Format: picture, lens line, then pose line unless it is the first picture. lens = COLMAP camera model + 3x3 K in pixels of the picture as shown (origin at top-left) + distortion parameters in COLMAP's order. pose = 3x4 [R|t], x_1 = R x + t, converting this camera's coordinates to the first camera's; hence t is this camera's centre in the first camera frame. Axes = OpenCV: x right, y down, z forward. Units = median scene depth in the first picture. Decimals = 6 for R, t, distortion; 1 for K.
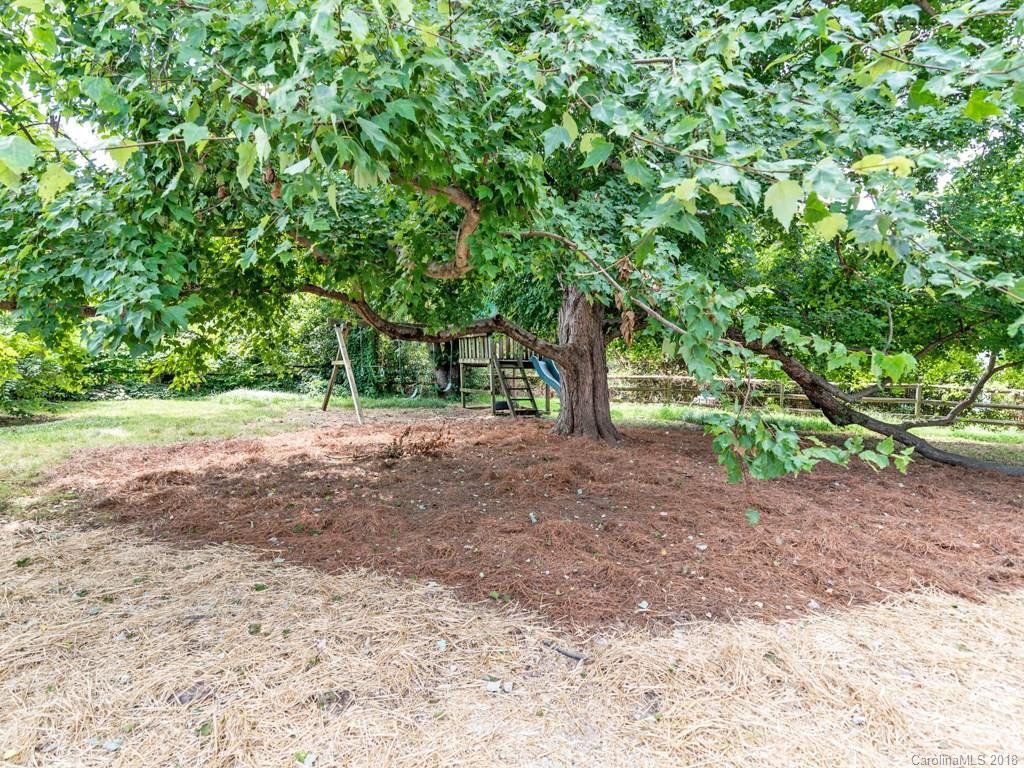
lens RADIAL K [[515.6, 0, 513.3], [0, 515.6, 382.8], [0, 0, 1]] dist [0.013541, -0.002733]
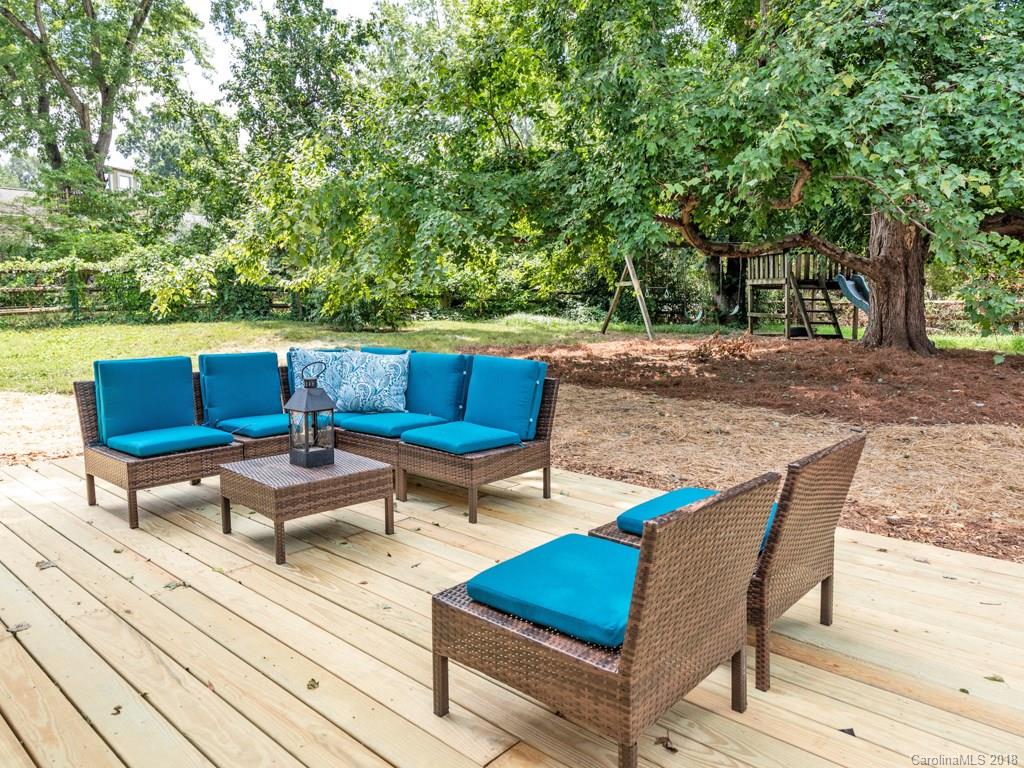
lens RADIAL K [[702.8, 0, 487.8], [0, 702.8, 369.4], [0, 0, 1]] dist [-0.001851, -0.001693]
pose [[0.913153, 0.037130, -0.405921, -0.017597], [-0.012445, 0.997918, 0.063286, 0.044804], [0.407426, -0.052739, 0.911714, -0.377980]]
